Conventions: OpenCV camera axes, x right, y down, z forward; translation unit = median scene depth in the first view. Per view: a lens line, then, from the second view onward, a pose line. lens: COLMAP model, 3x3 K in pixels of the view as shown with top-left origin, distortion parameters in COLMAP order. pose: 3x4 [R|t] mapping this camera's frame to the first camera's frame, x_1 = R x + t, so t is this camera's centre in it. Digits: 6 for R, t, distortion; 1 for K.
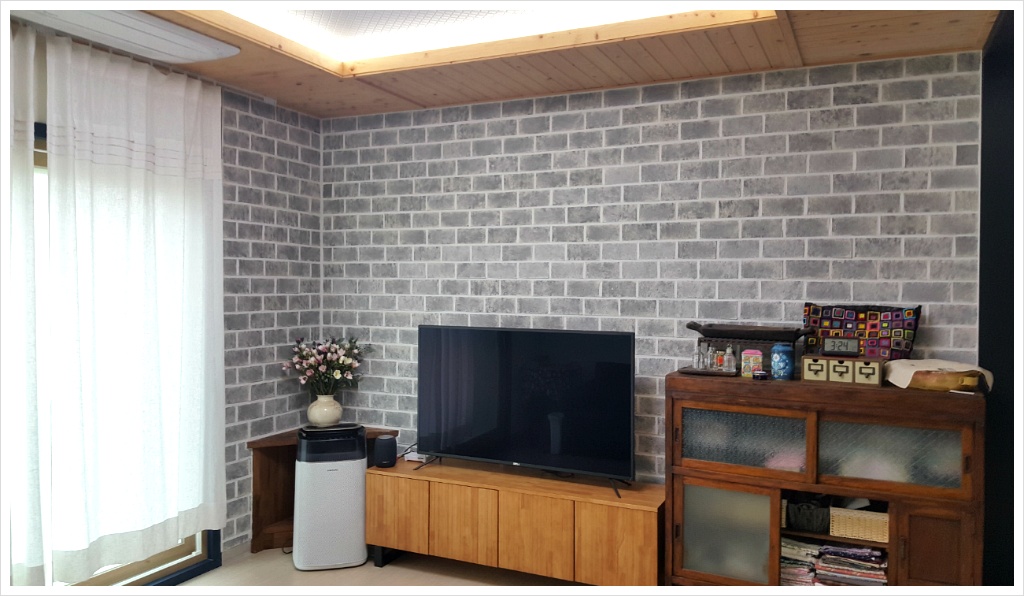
lens RADIAL K [[797.5, 0, 512.0], [0, 797.5, 298.0], [0, 0, 1]] dist [0.159480, -0.005290]
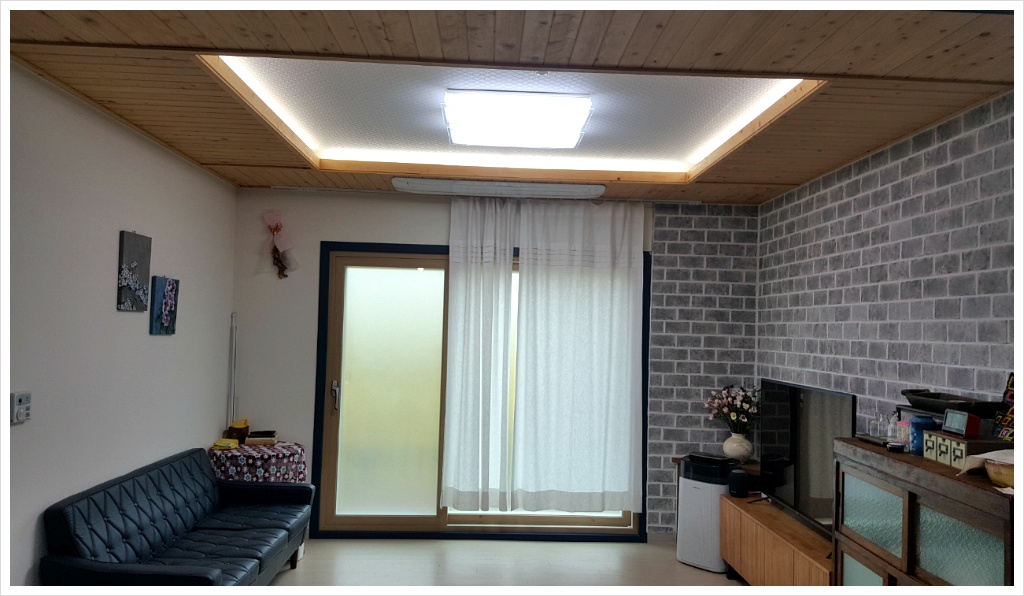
lens RADIAL K [[797.5, 0, 512.0], [0, 797.5, 298.0], [0, 0, 1]] dist [0.159480, -0.005290]
pose [[0.452300, -0.031222, -0.891319, 0.789518], [-0.036601, 0.997895, -0.053528, -0.005072], [0.891114, 0.056834, 0.450206, 0.157529]]
